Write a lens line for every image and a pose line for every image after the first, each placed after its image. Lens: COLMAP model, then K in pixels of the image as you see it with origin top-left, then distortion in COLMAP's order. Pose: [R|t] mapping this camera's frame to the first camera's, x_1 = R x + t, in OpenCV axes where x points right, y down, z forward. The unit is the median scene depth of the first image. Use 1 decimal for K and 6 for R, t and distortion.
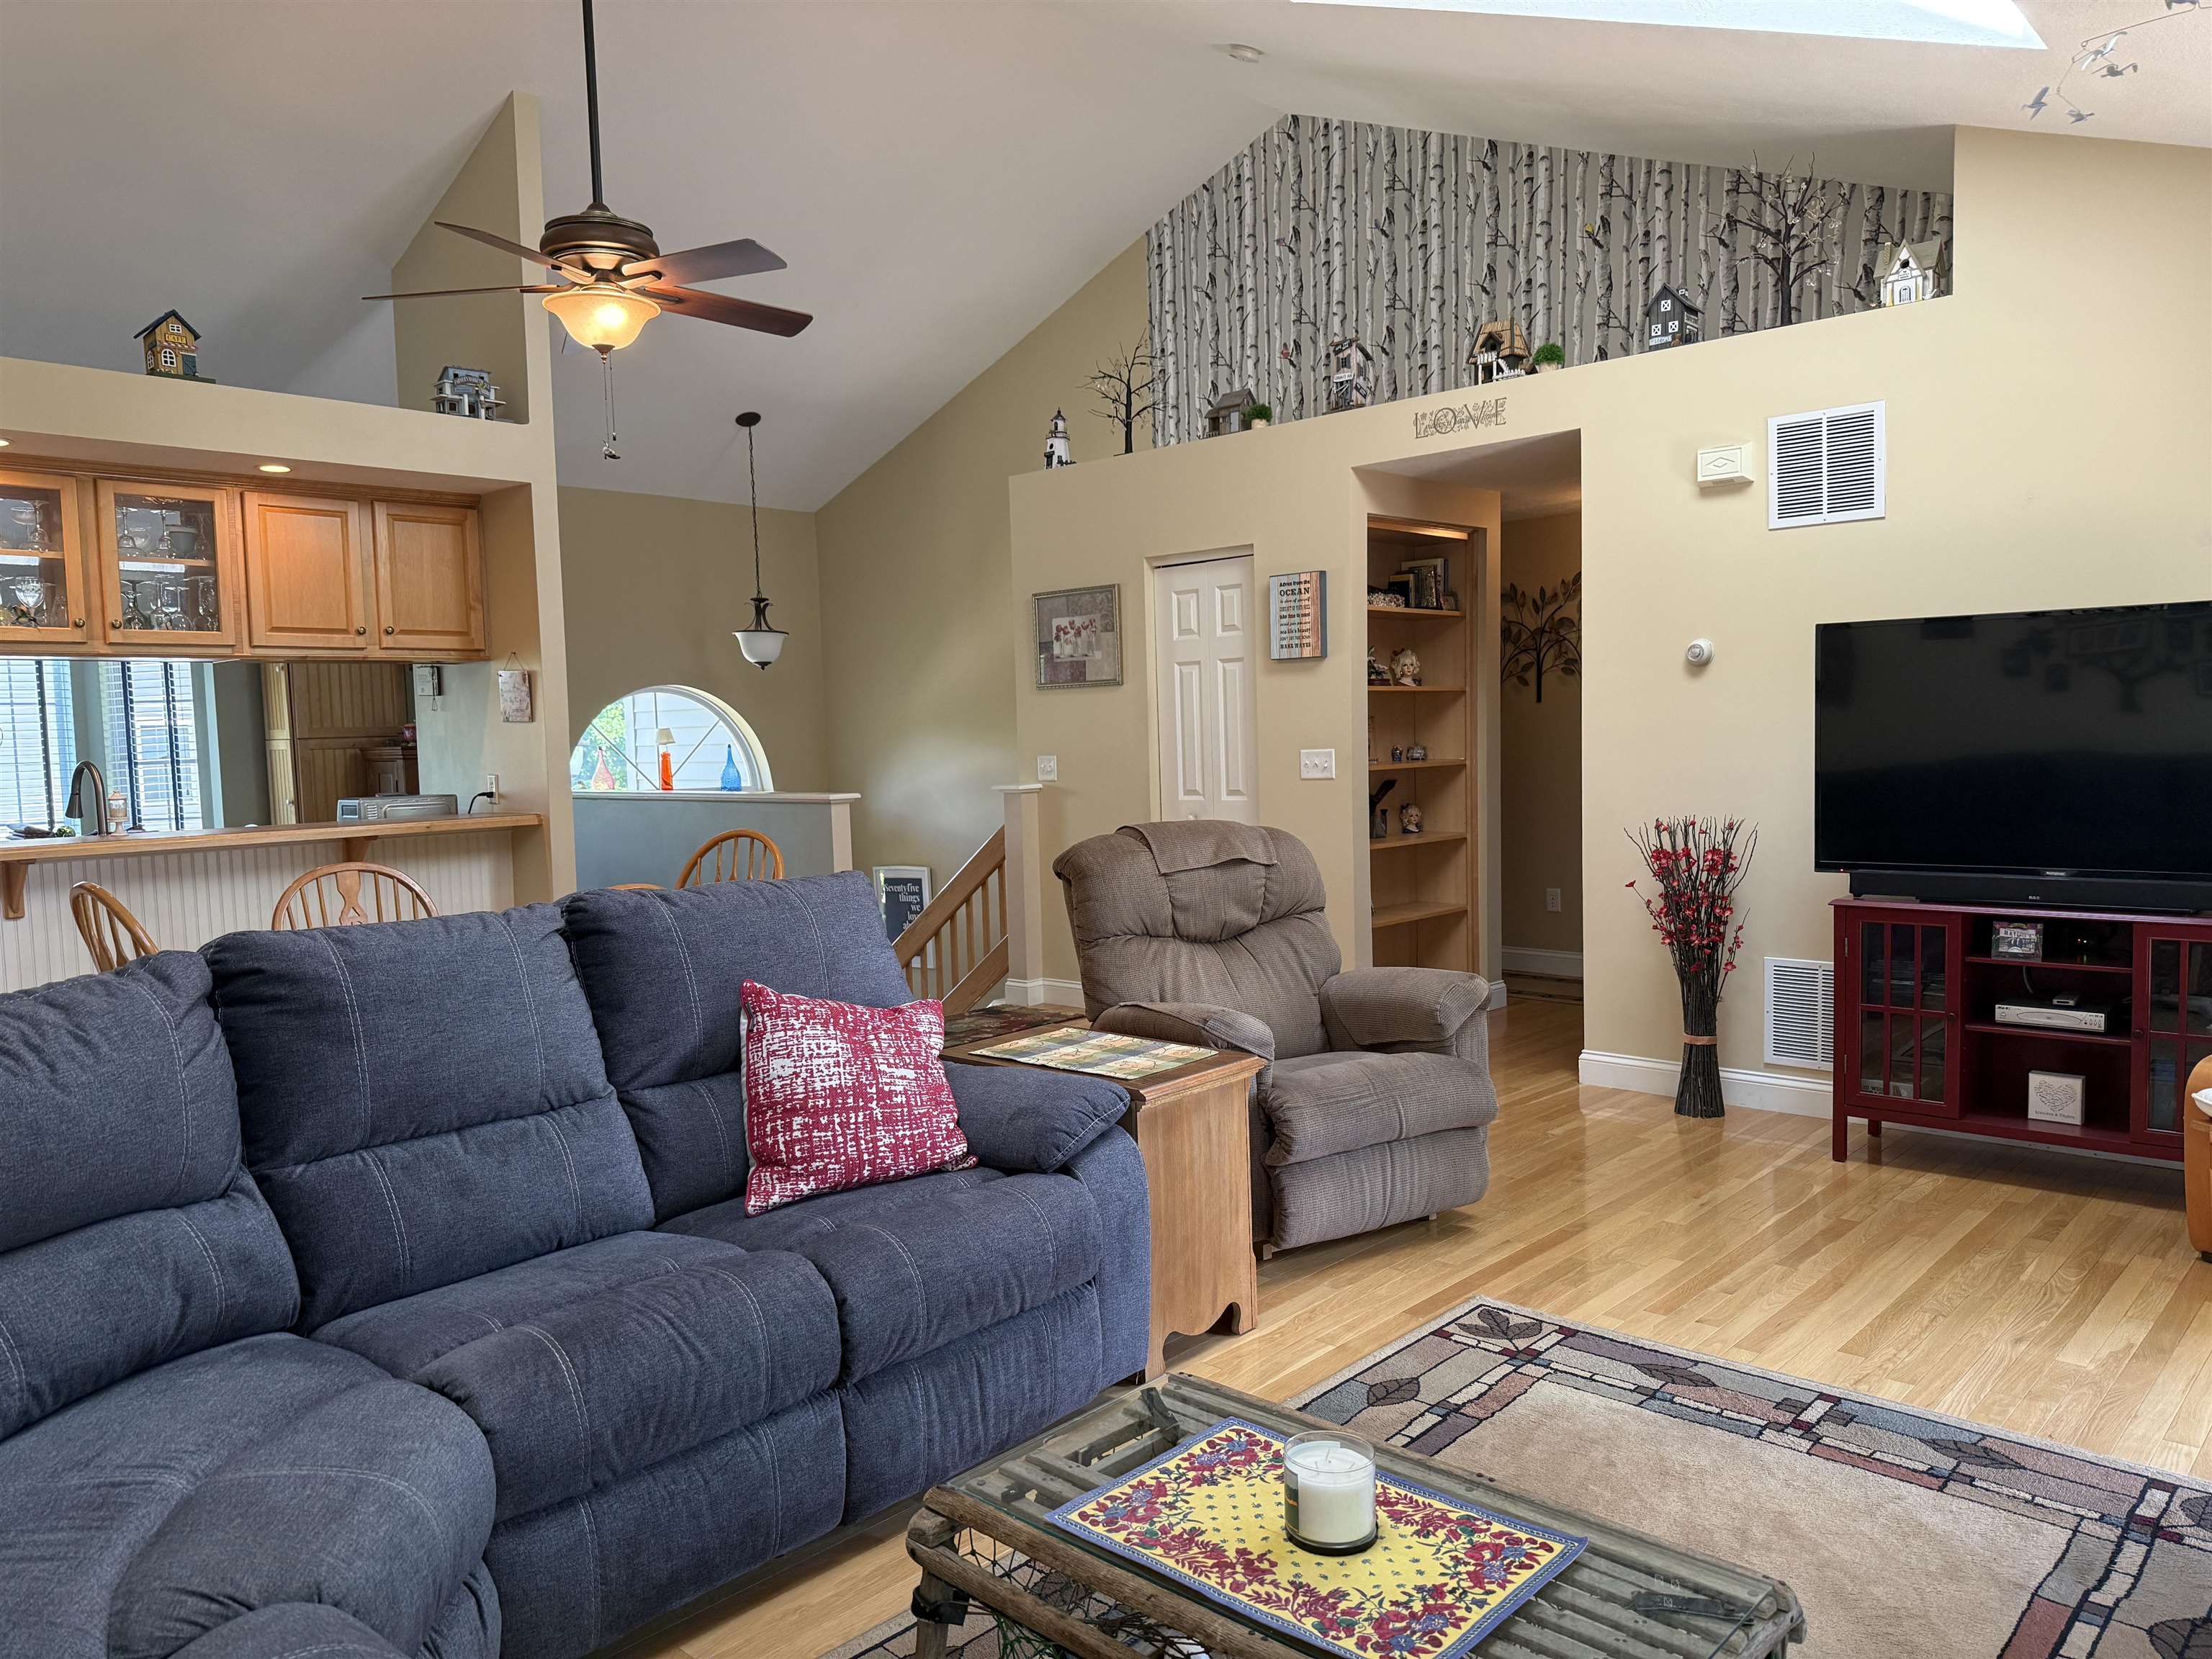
lens RADIAL K [[1551.2, 0, 1108.5], [0, 1551.2, 854.0], [0, 0, 1]] dist [0.092559, -0.125821]
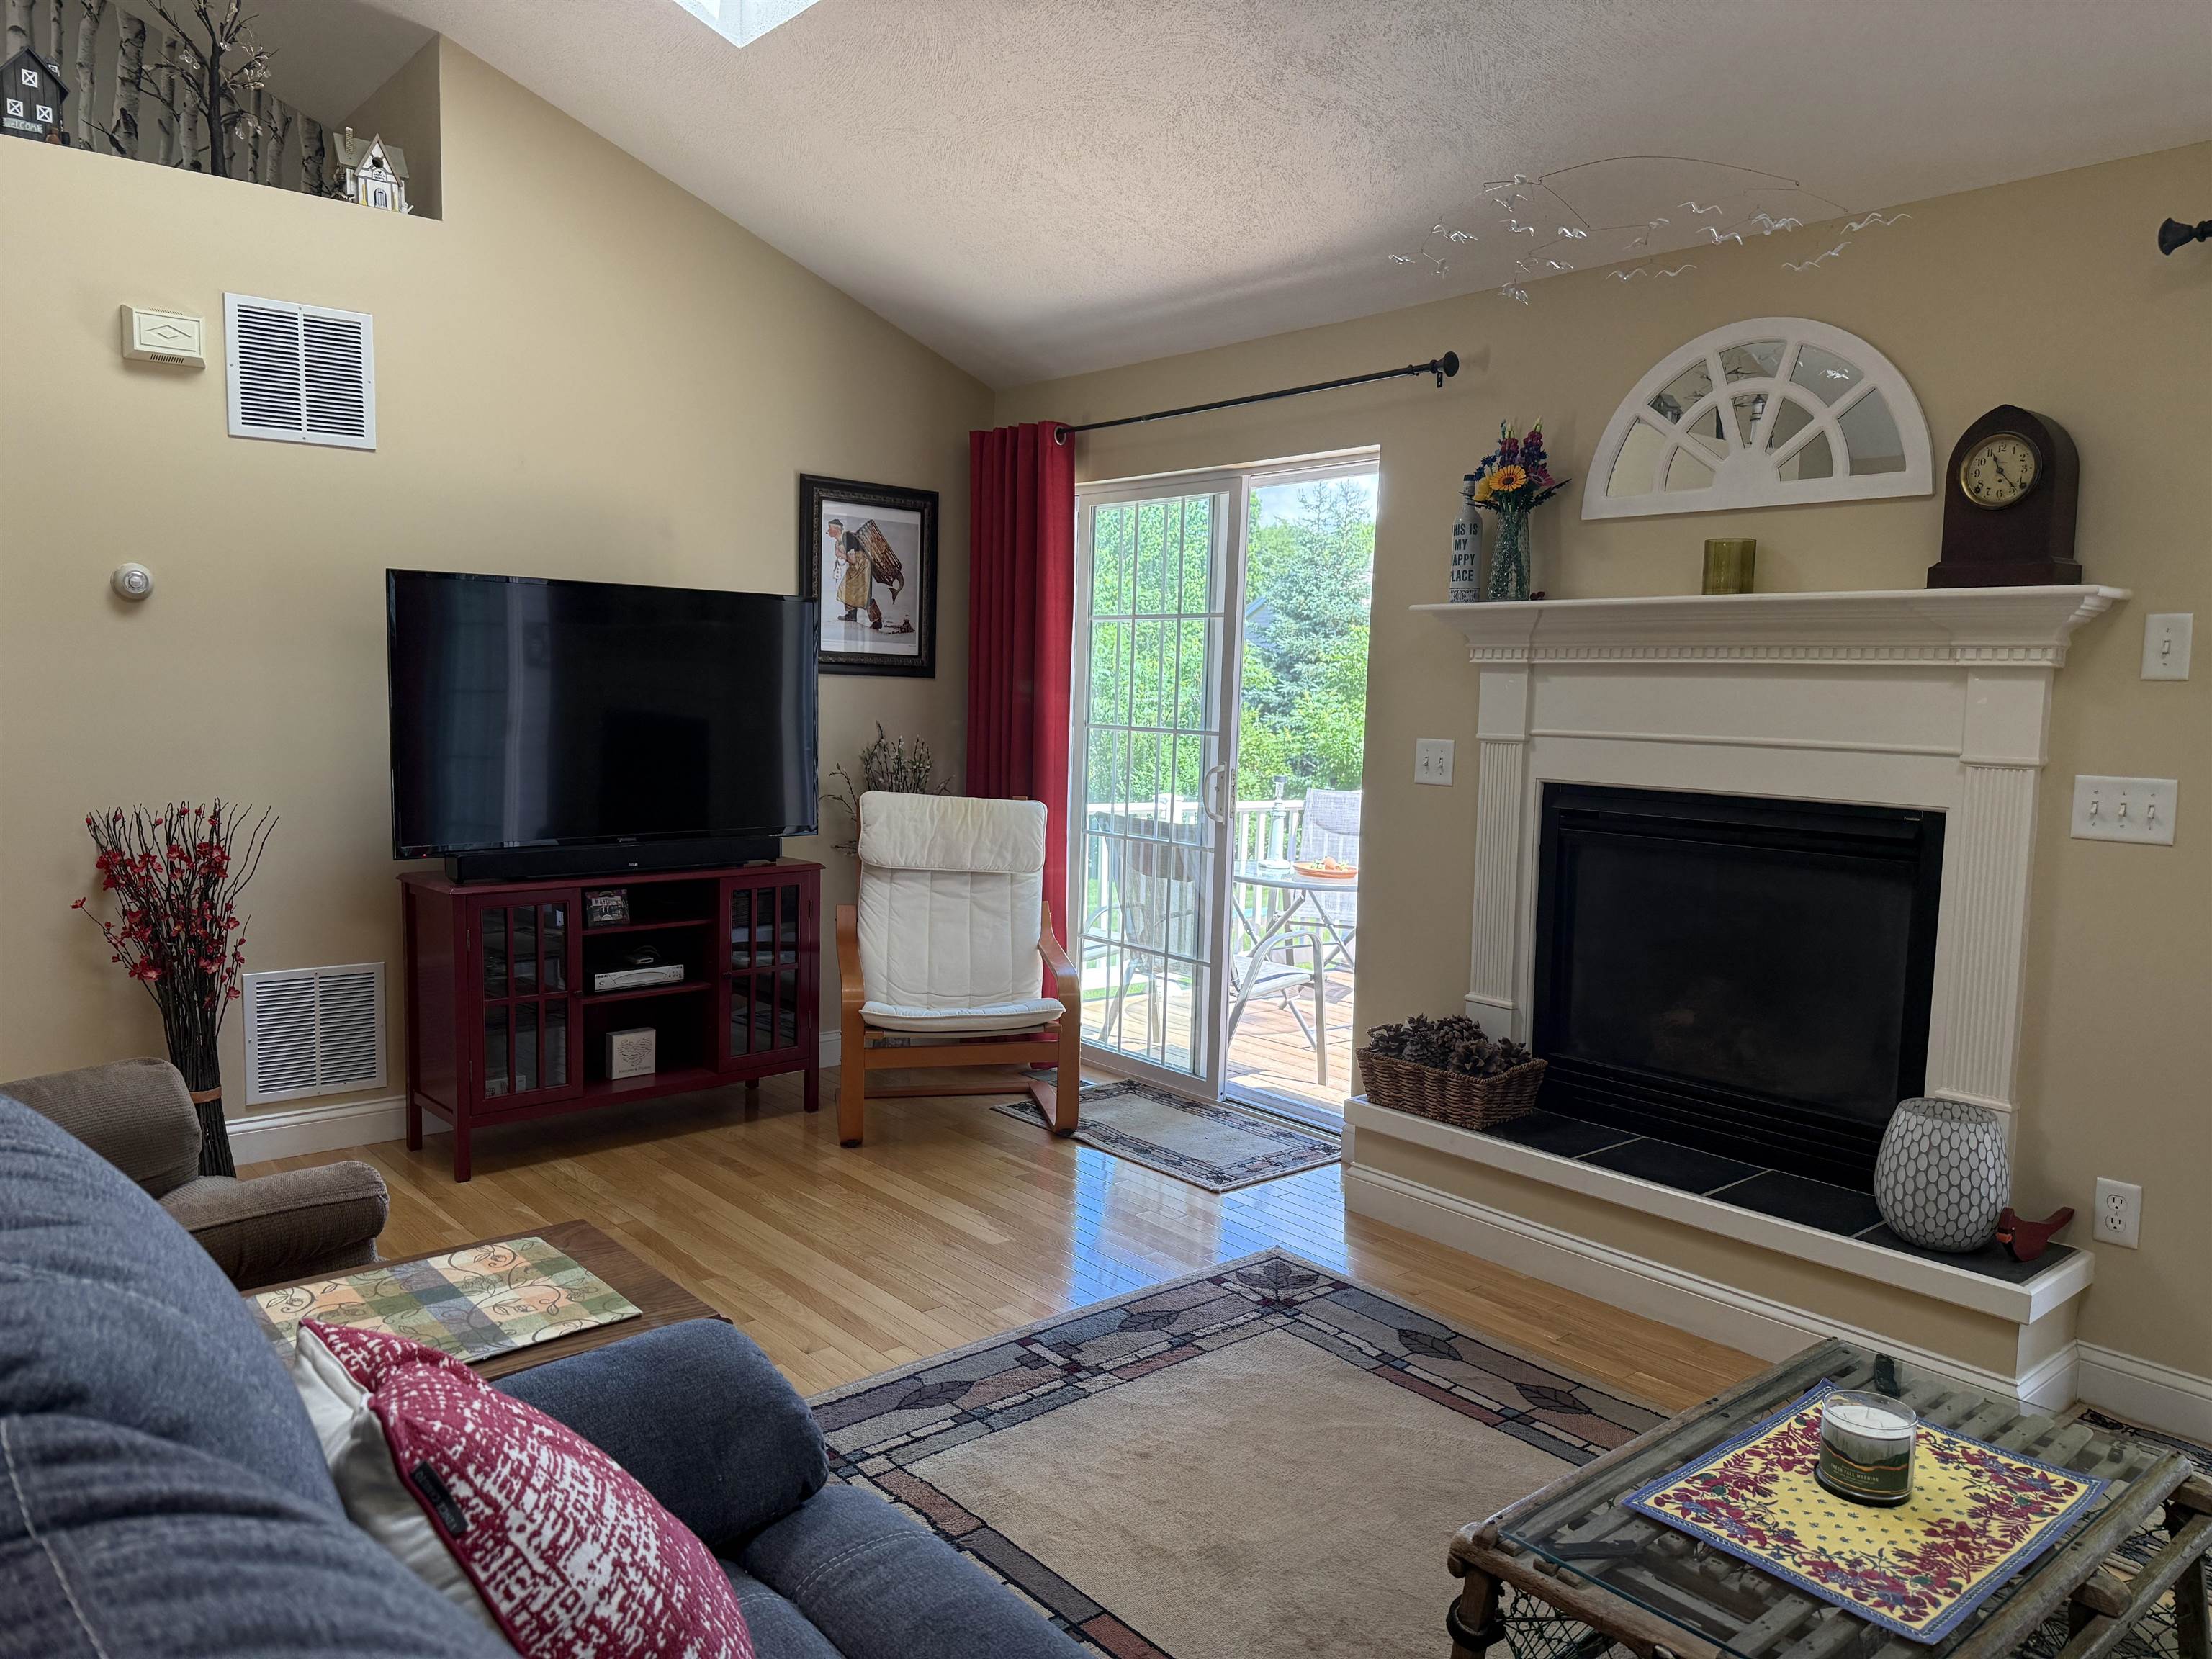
lens RADIAL K [[1570.1, 0, 1107.6], [0, 1570.1, 853.0], [0, 0, 1]] dist [0.009853, -0.007422]
pose [[0.117079, -0.083652, 0.989593, -0.383440], [0.055716, 0.995430, 0.077554, -0.040749], [-0.991559, 0.046056, 0.121204, 0.562072]]
